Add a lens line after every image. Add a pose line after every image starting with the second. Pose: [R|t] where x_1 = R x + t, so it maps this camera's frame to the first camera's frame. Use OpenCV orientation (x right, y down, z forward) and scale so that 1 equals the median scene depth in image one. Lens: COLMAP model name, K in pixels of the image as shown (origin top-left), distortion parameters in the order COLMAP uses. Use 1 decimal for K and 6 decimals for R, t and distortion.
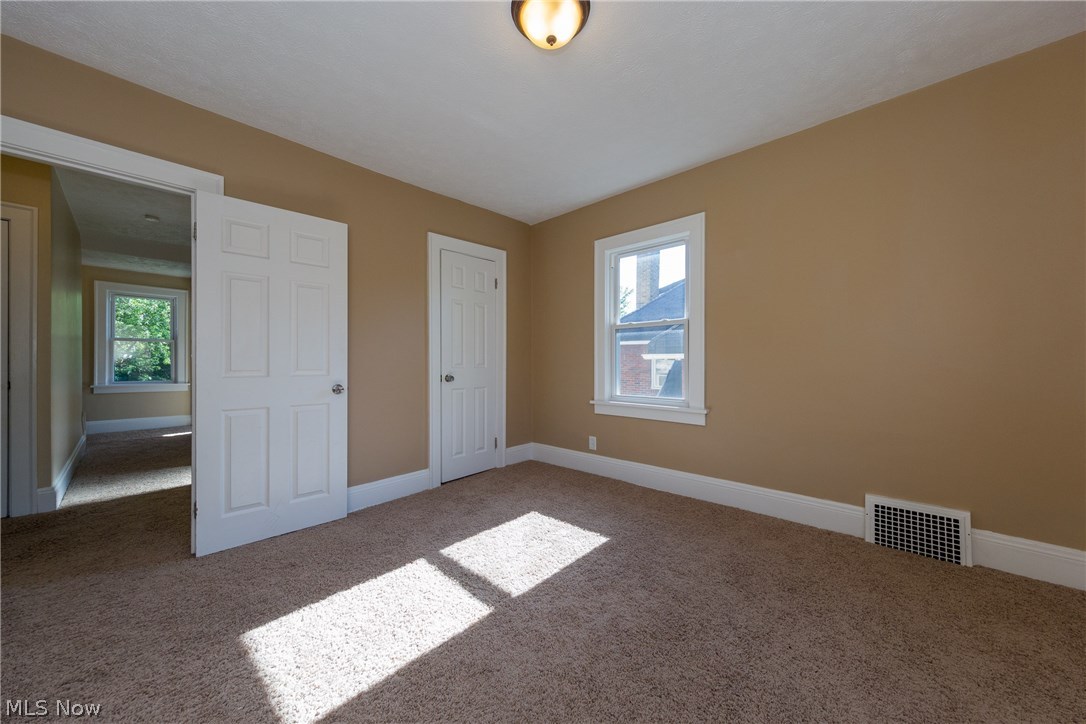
lens RADIAL K [[399.0, 0, 543.0], [0, 399.0, 364.6], [0, 0, 1]] dist [0.006422, -0.000361]
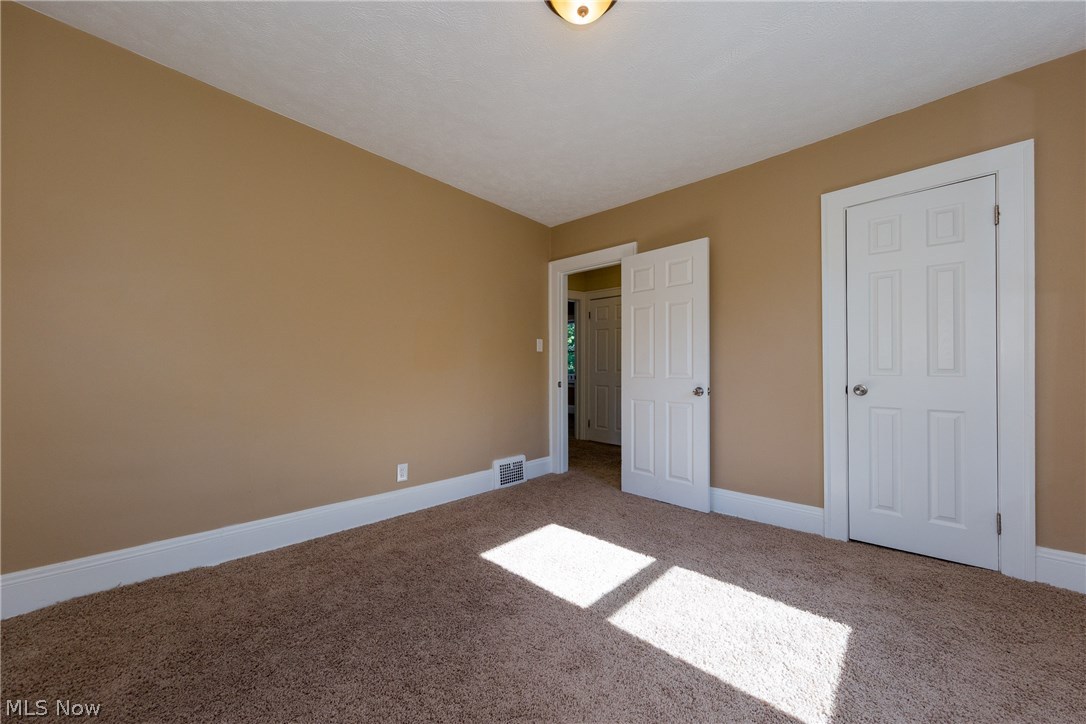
lens RADIAL K [[399.0, 0, 540.2], [0, 399.0, 363.5], [0, 0, 1]] dist [0.006422, -0.000361]
pose [[-0.027578, -0.011241, -0.999556, 0.587630], [-0.008946, 0.999899, -0.010998, 0.001229], [0.999580, 0.008639, -0.027676, 0.591293]]
